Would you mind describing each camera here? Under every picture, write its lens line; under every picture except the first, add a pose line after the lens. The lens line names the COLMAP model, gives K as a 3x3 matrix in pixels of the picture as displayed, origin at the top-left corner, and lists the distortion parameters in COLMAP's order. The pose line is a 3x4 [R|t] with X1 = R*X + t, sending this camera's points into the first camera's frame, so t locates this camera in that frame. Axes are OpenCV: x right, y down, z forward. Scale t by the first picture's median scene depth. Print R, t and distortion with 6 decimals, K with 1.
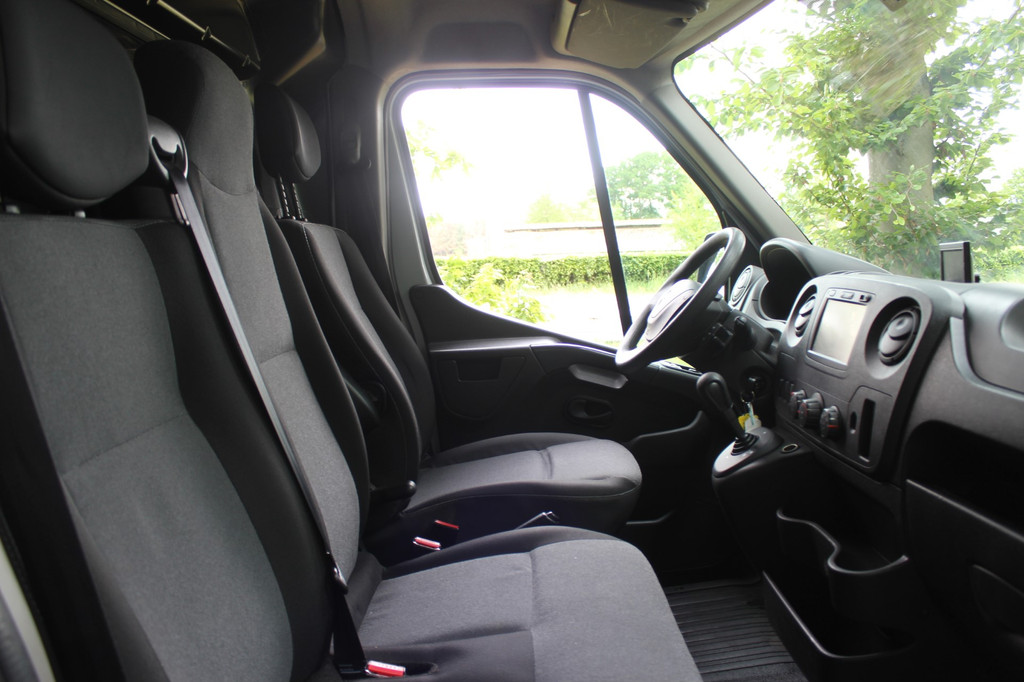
lens RADIAL K [[879.5, 0, 506.9], [0, 879.5, 340.6], [0, 0, 1]] dist [-0.078722, 0.046018]
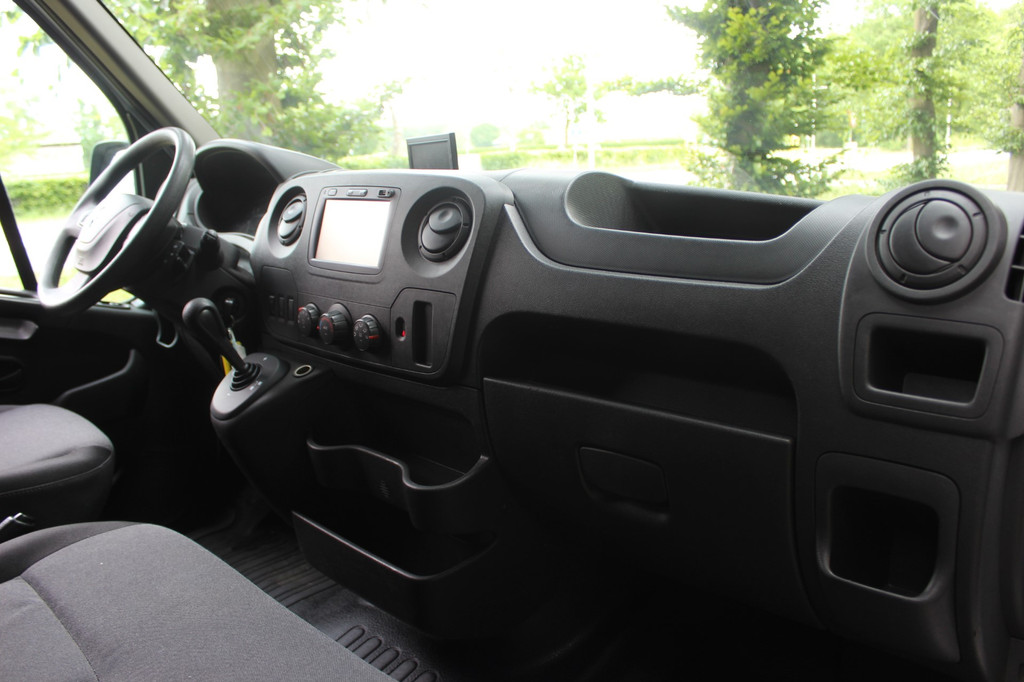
lens RADIAL K [[879.5, 0, 514.5], [0, 879.5, 334.7], [0, 0, 1]] dist [-0.078722, 0.046018]
pose [[0.727041, -0.154917, 0.668889, -0.108973], [0.098909, 0.987683, 0.121243, -0.000354], [-0.679432, -0.021989, 0.733408, 0.187483]]
